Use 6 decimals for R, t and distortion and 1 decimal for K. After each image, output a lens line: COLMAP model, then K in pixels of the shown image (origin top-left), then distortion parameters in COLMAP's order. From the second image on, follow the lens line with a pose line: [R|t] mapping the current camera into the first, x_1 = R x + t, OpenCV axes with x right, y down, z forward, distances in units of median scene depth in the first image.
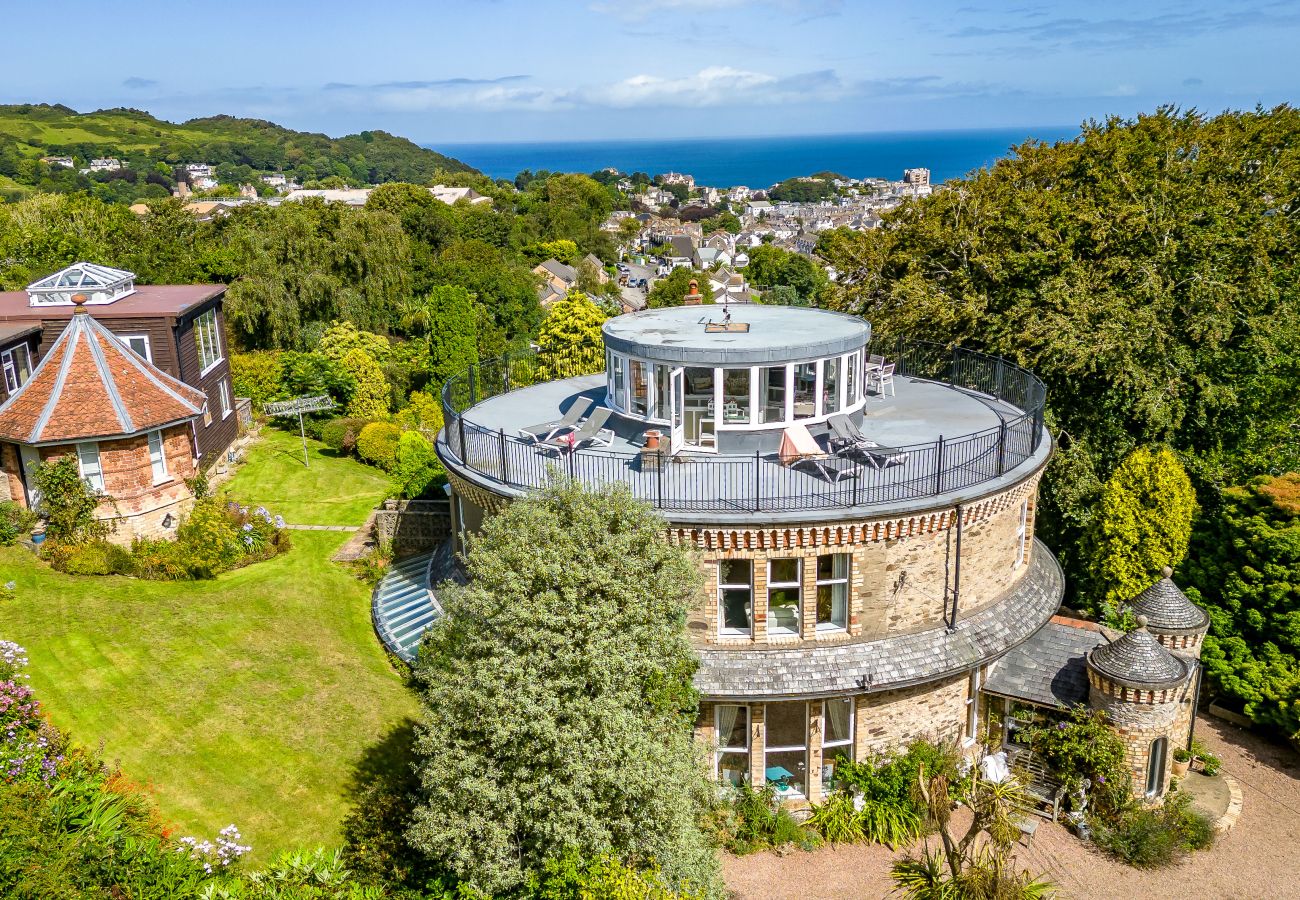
lens RADIAL K [[1099.4, 0, 651.8], [0, 1099.4, 444.5], [0, 0, 1]] dist [0.099431, -0.120278]
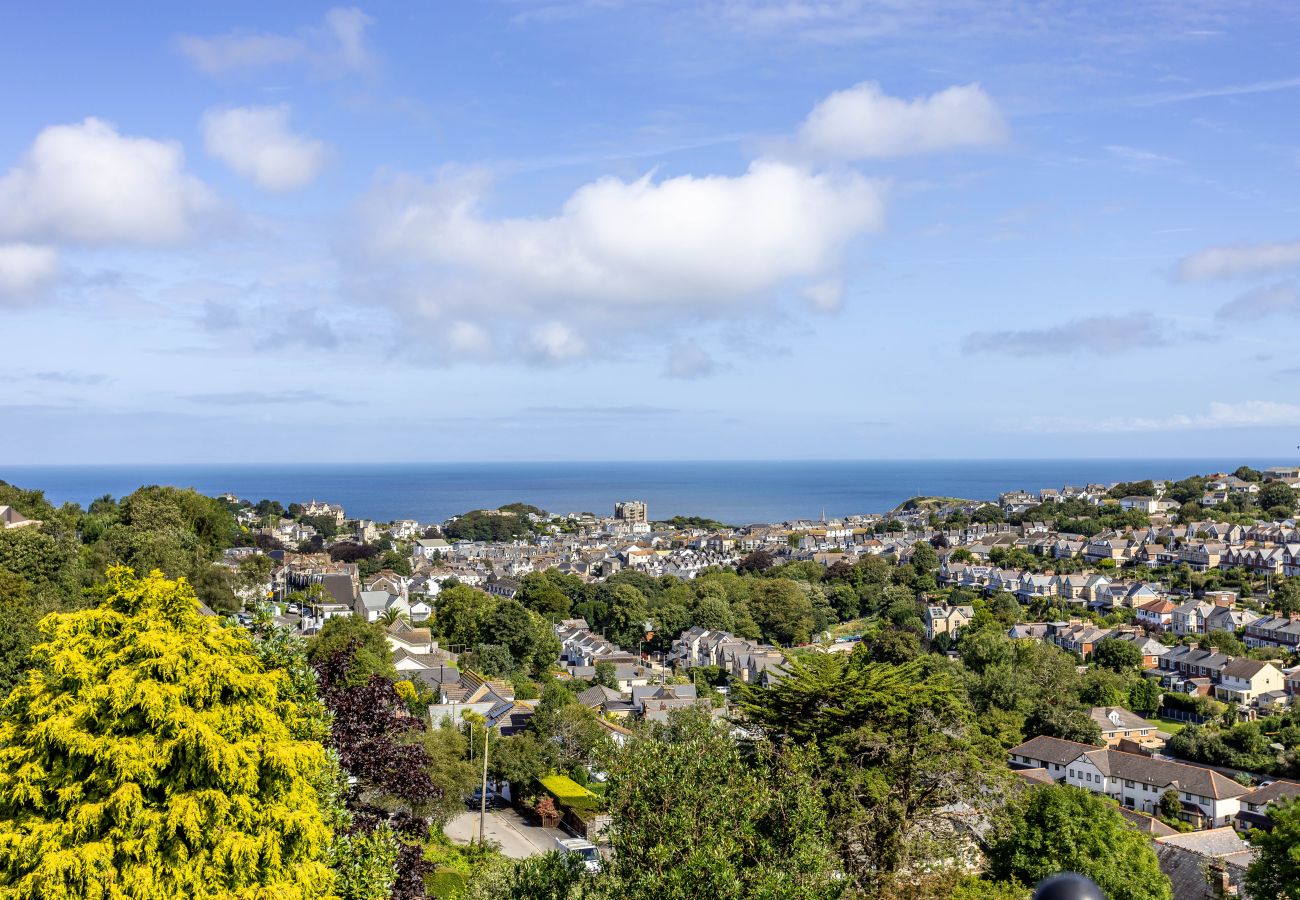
lens RADIAL K [[1482.6, 0, 655.1], [0, 1482.6, 441.7], [0, 0, 1]] dist [0.020634, 0.000000]
pose [[0.970378, 0.020446, 0.240726, -0.066229], [0.047481, 0.960840, -0.273007, -0.116605], [-0.236881, 0.276350, 0.931407, 1.107046]]
